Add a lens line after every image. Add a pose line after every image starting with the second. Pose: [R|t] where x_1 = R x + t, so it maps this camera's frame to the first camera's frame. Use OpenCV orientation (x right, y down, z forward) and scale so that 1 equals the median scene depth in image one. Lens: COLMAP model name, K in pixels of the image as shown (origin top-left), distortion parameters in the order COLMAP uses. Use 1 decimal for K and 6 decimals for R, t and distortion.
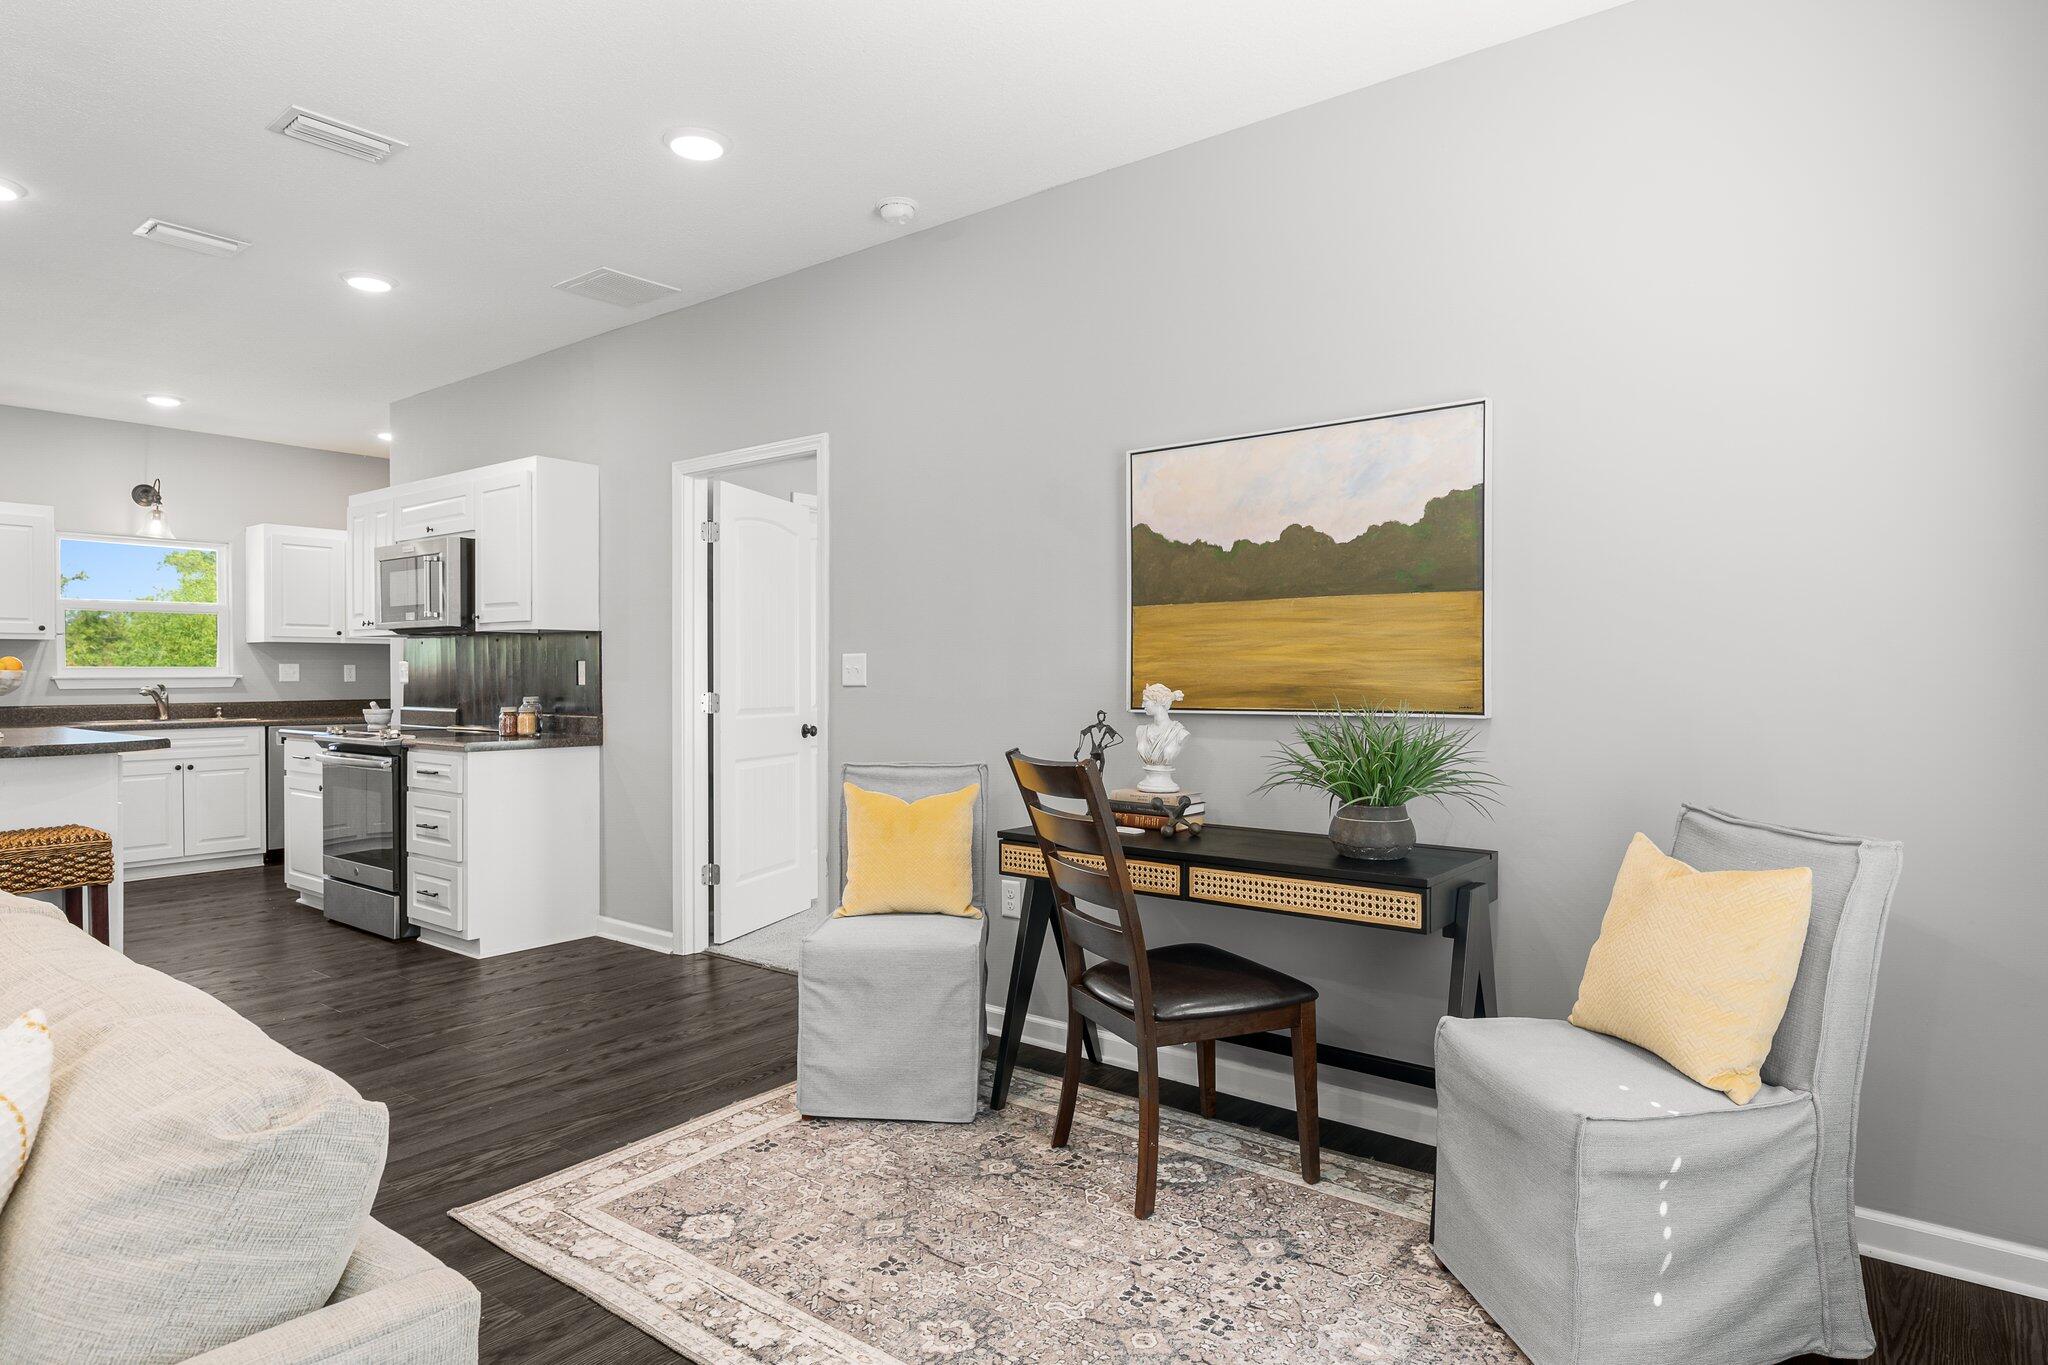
lens RADIAL K [[1139.0, 0, 1016.6], [0, 1139.0, 676.9], [0, 0, 1]] dist [0.002827, -0.001783]
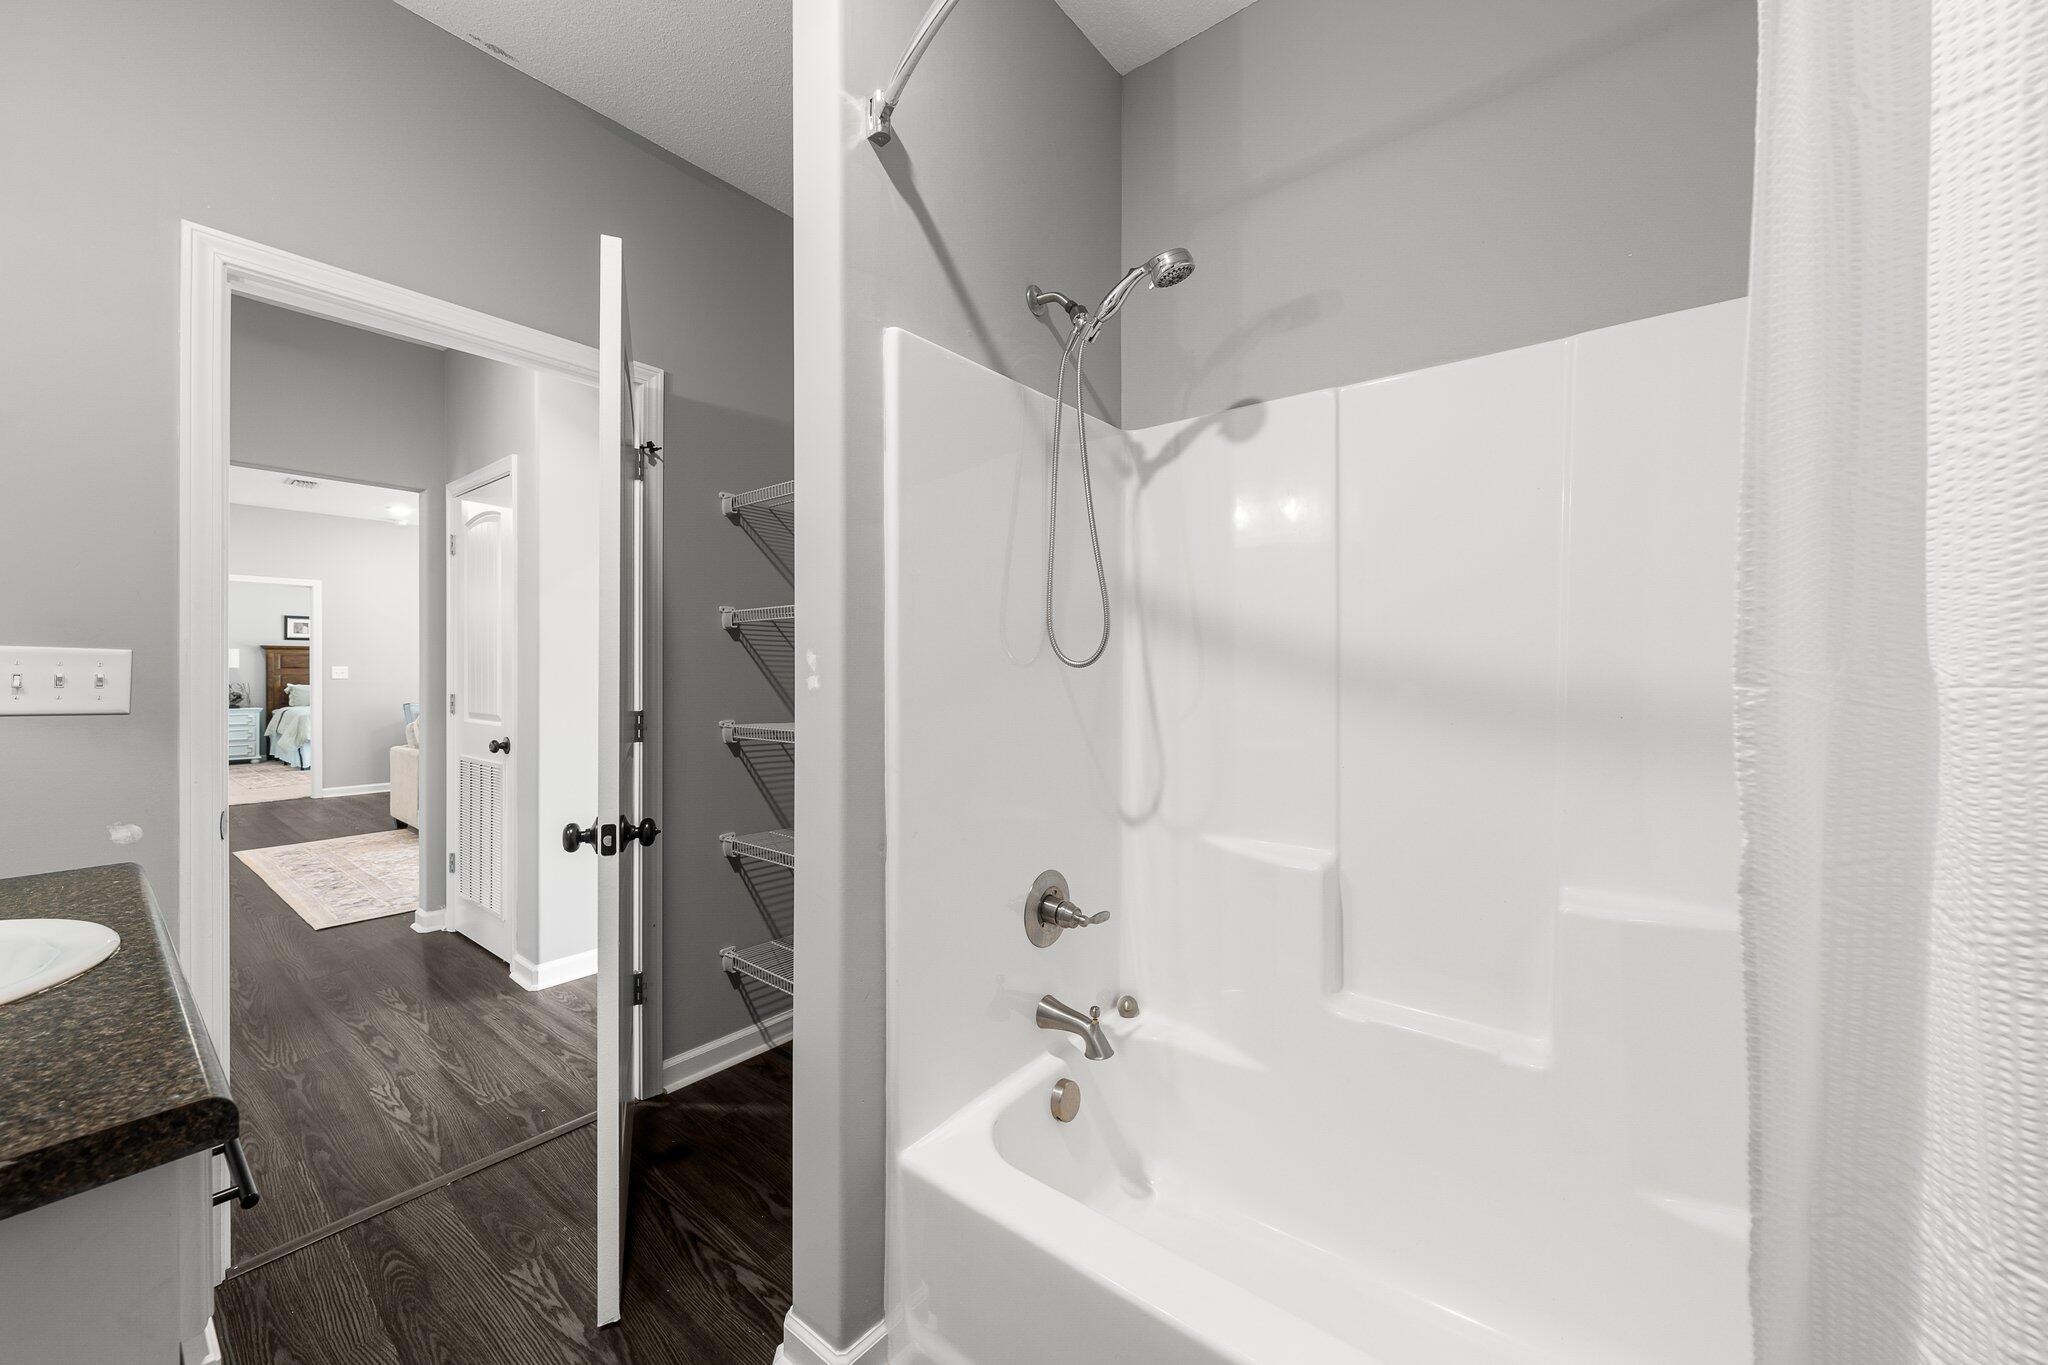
lens RADIAL K [[772.4, 0, 1028.8], [0, 772.4, 670.3], [0, 0, 1]] dist [-0.001116, -0.000065]
pose [[0.014603, -0.000528, 0.999893, -1.866468], [0.005651, 0.999984, 0.000445, -0.004713], [-0.999877, 0.005644, 0.014606, -0.609296]]
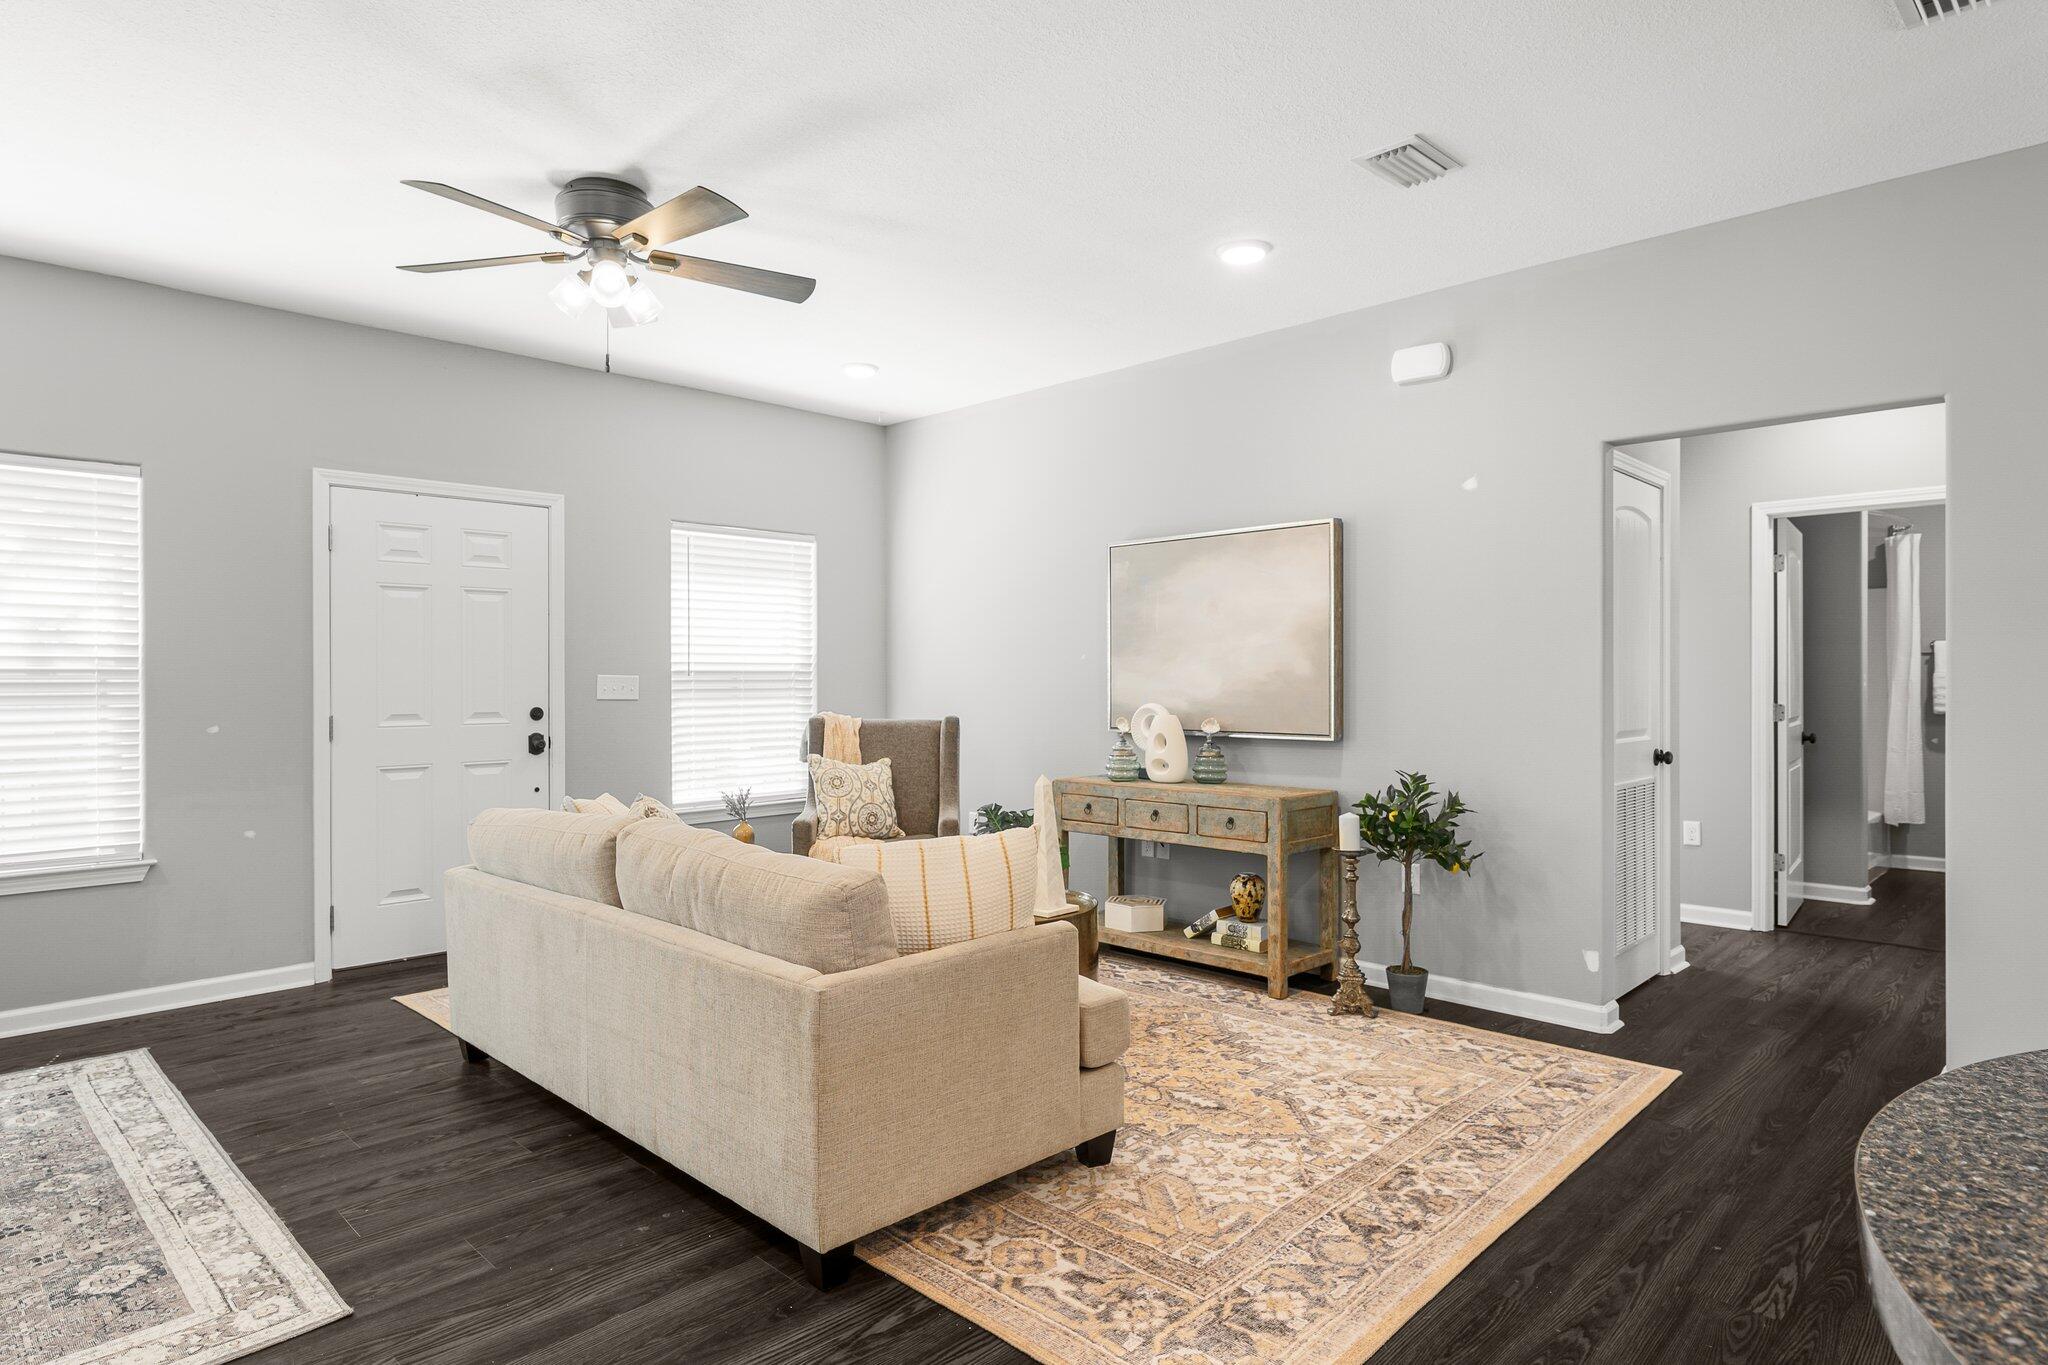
lens RADIAL K [[1139.0, 0, 1003.9], [0, 1139.0, 679.8], [0, 0, 1]] dist [0.002827, -0.001783]
pose [[-0.991975, 0.004365, 0.126360, -0.654109], [0.005213, 0.999966, 0.006385, -0.015499], [-0.126327, 0.006992, -0.991964, 1.062063]]
